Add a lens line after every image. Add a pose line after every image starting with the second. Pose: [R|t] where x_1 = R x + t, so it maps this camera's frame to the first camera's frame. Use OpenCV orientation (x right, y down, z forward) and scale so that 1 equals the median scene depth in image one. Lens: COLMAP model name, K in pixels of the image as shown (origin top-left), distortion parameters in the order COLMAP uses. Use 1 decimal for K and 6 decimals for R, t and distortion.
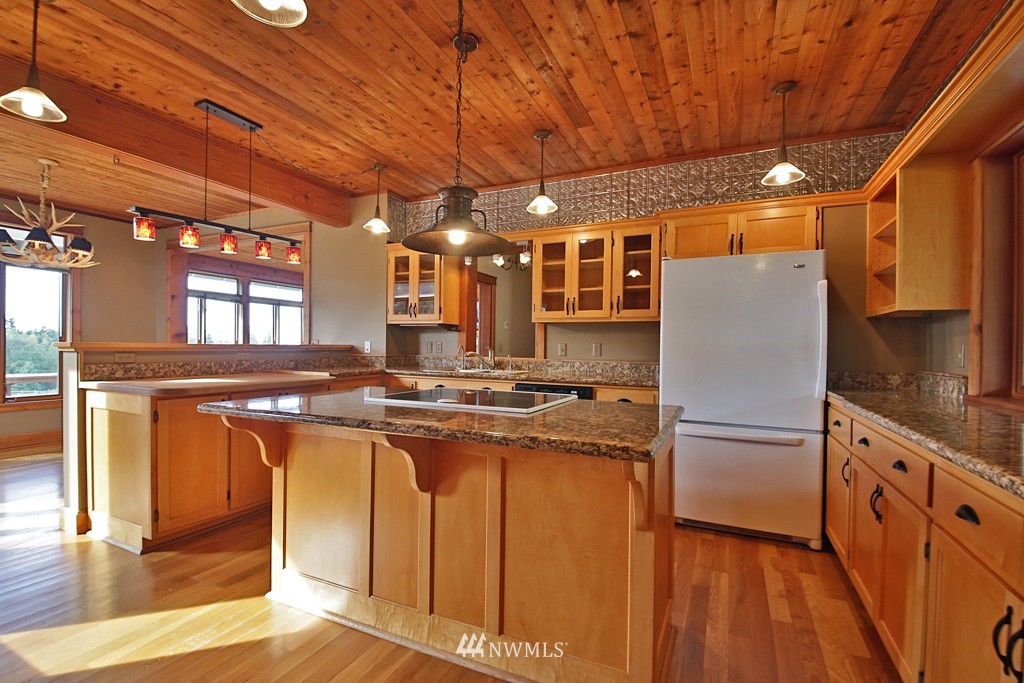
lens RADIAL K [[457.1, 0, 511.9], [0, 457.1, 352.2], [0, 0, 1]] dist [0.001476, -0.000008]
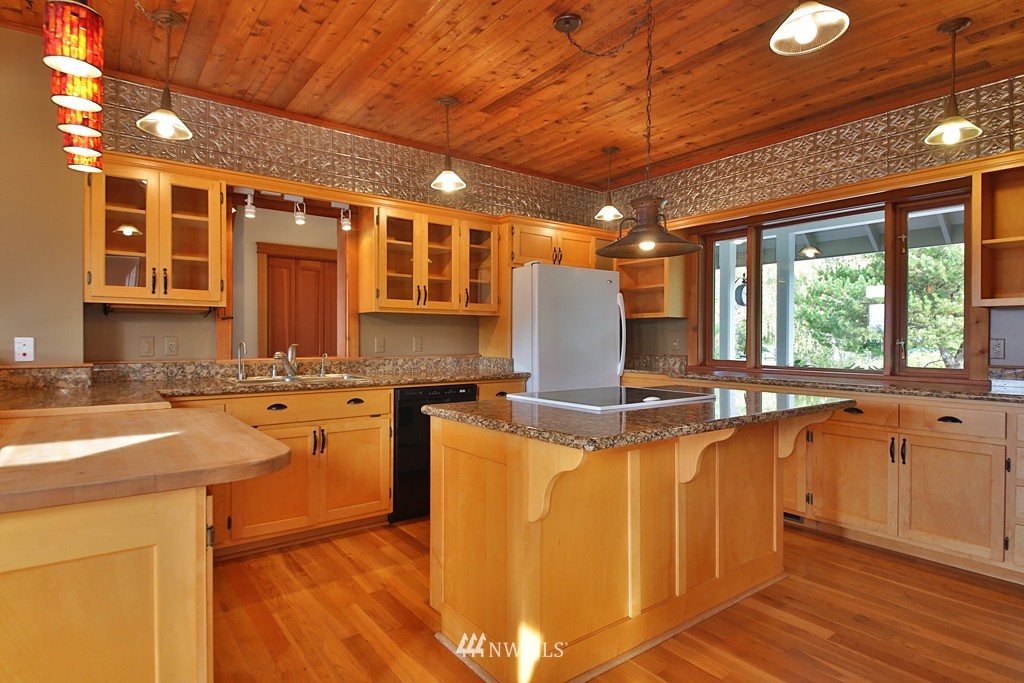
lens RADIAL K [[555.2, 0, 512.0], [0, 555.2, 341.5], [0, 0, 1]] dist [-0.002694, -0.000410]
pose [[0.459347, -0.015219, 0.888127, -0.722664], [0.018232, 0.999804, 0.007703, -0.016945], [-0.888070, 0.012654, 0.459534, 0.353695]]
